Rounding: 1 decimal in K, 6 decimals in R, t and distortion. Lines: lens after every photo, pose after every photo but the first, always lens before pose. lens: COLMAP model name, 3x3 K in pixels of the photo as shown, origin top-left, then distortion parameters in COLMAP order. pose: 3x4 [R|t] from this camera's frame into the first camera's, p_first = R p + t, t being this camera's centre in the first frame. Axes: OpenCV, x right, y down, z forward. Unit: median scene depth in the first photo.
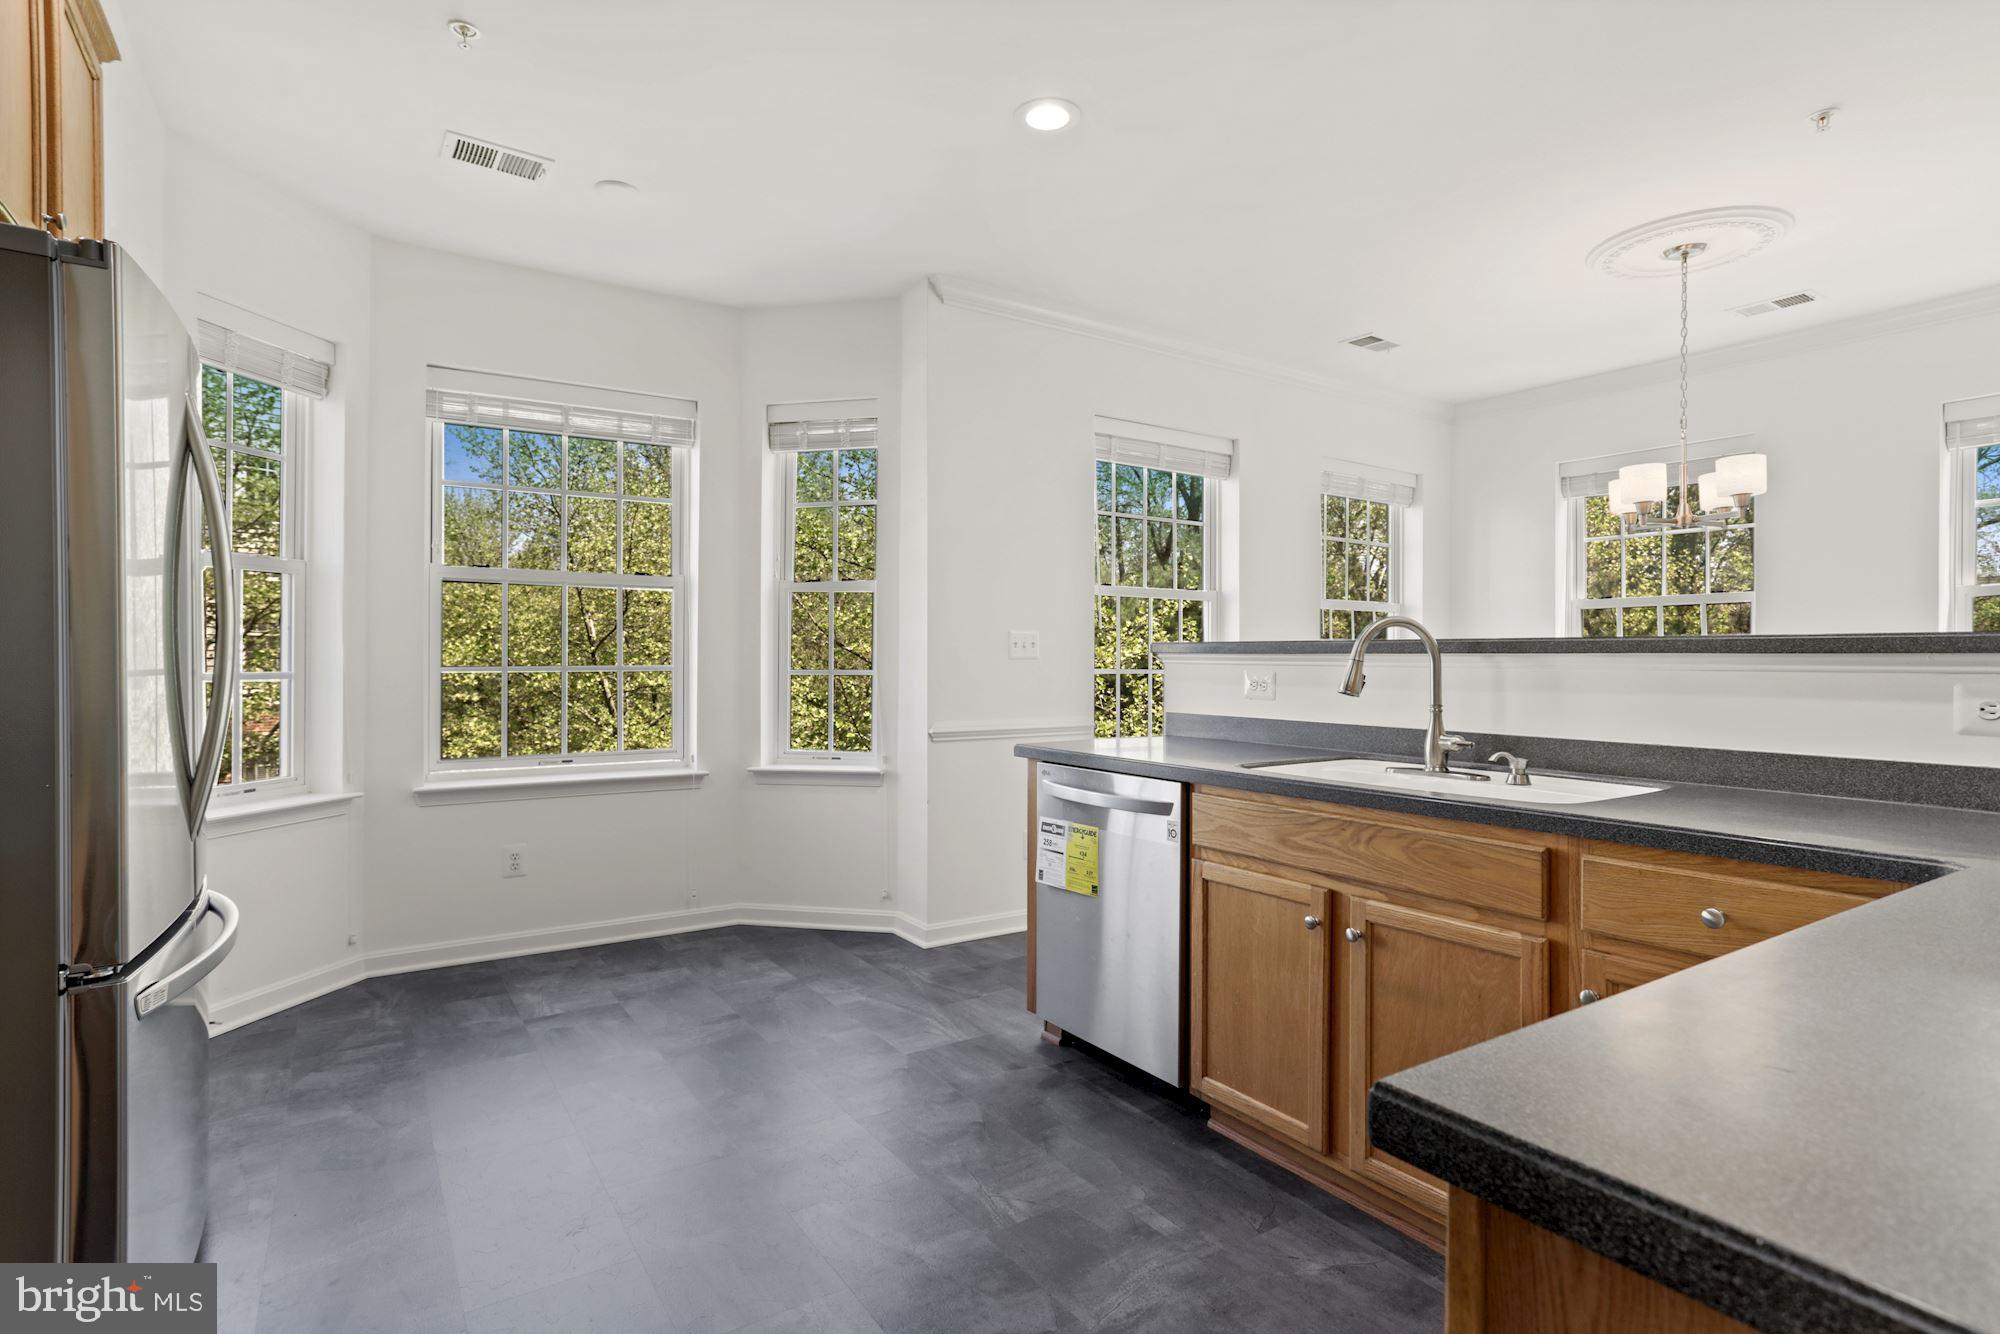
lens RADIAL K [[987.1, 0, 999.7], [0, 987.1, 659.6], [0, 0, 1]] dist [-0.045043, 0.034899]
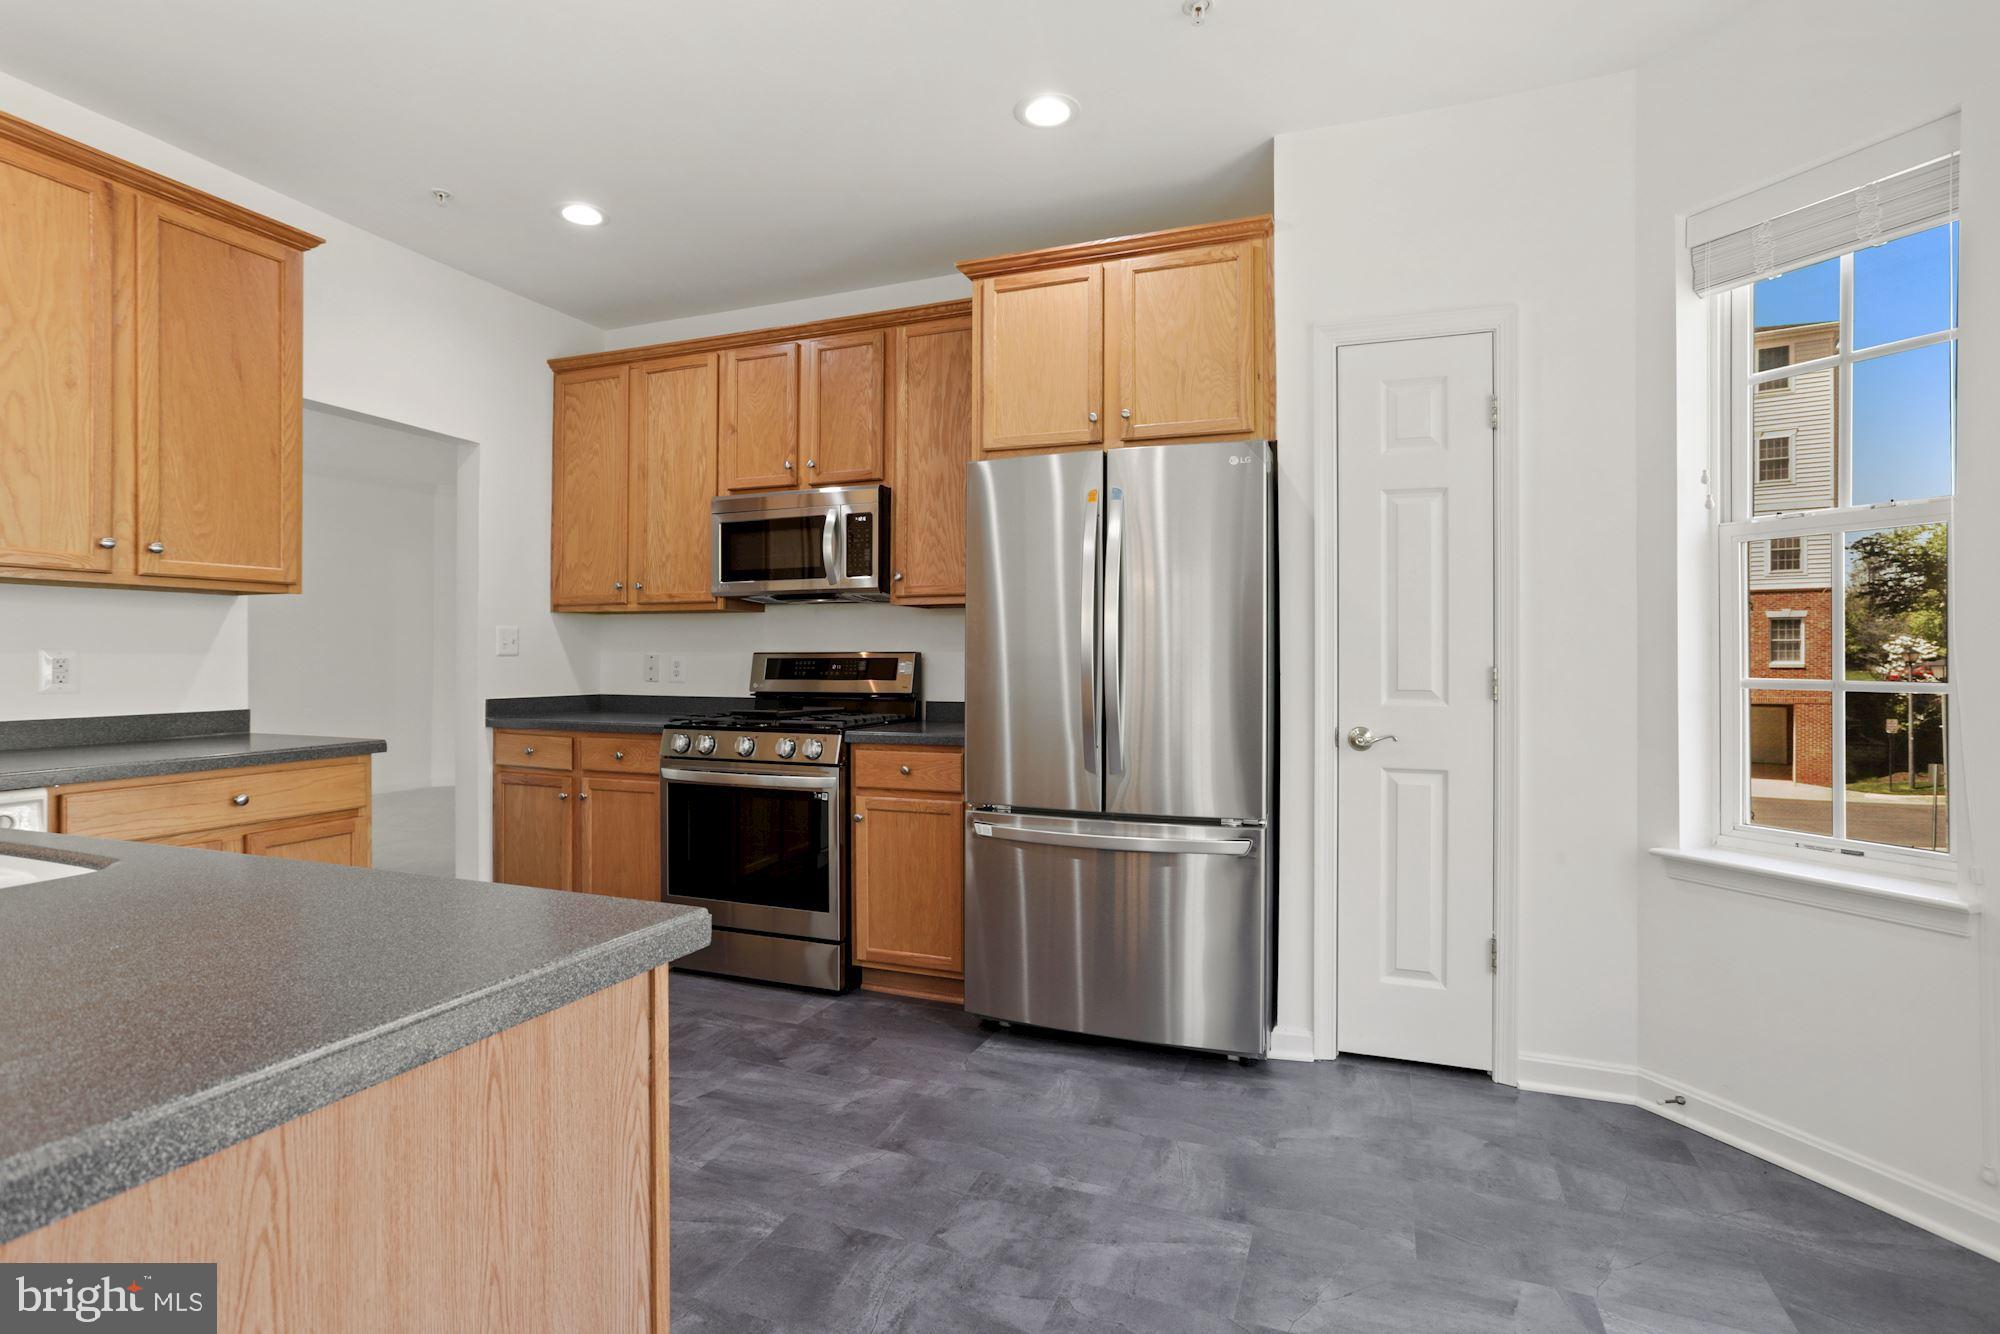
lens RADIAL K [[987.1, 0, 999.7], [0, 987.1, 659.6], [0, 0, 1]] dist [-0.045043, 0.034899]
pose [[-0.825105, -0.004626, -0.564961, 0.130069], [-0.002926, 0.999988, -0.003914, 0.005314], [0.564972, -0.001577, -0.825108, 1.451890]]
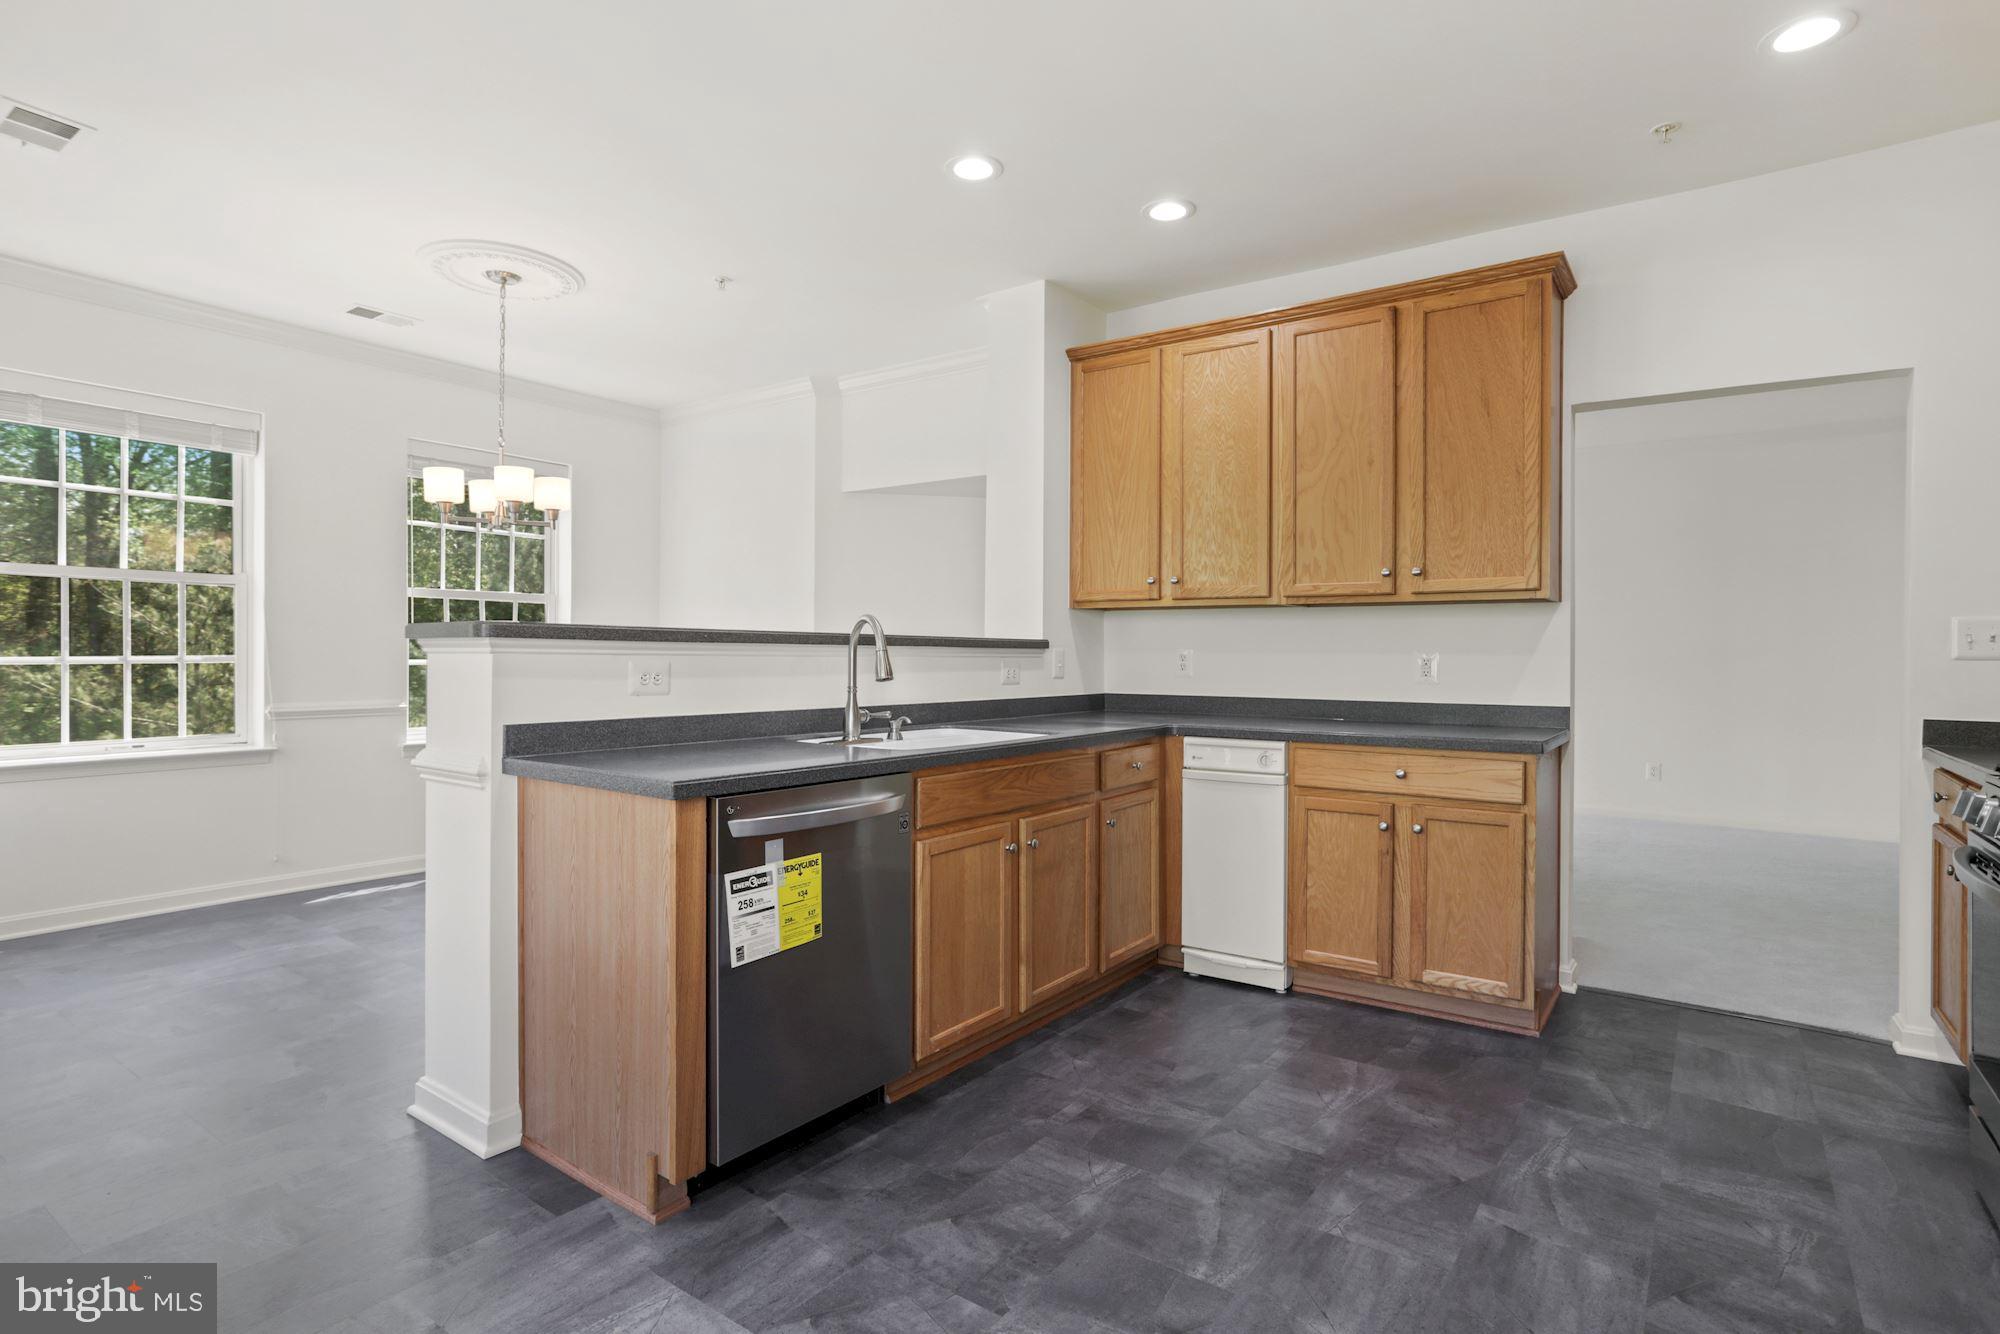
lens RADIAL K [[1013.2, 0, 988.6], [0, 1013.2, 658.8], [0, 0, 1]] dist [-0.045354, 0.036904]
pose [[-0.338459, -0.012765, 0.940895, -0.726406], [-0.012232, 0.999883, 0.009165, -0.001448], [-0.940902, -0.008407, -0.338575, 1.130564]]
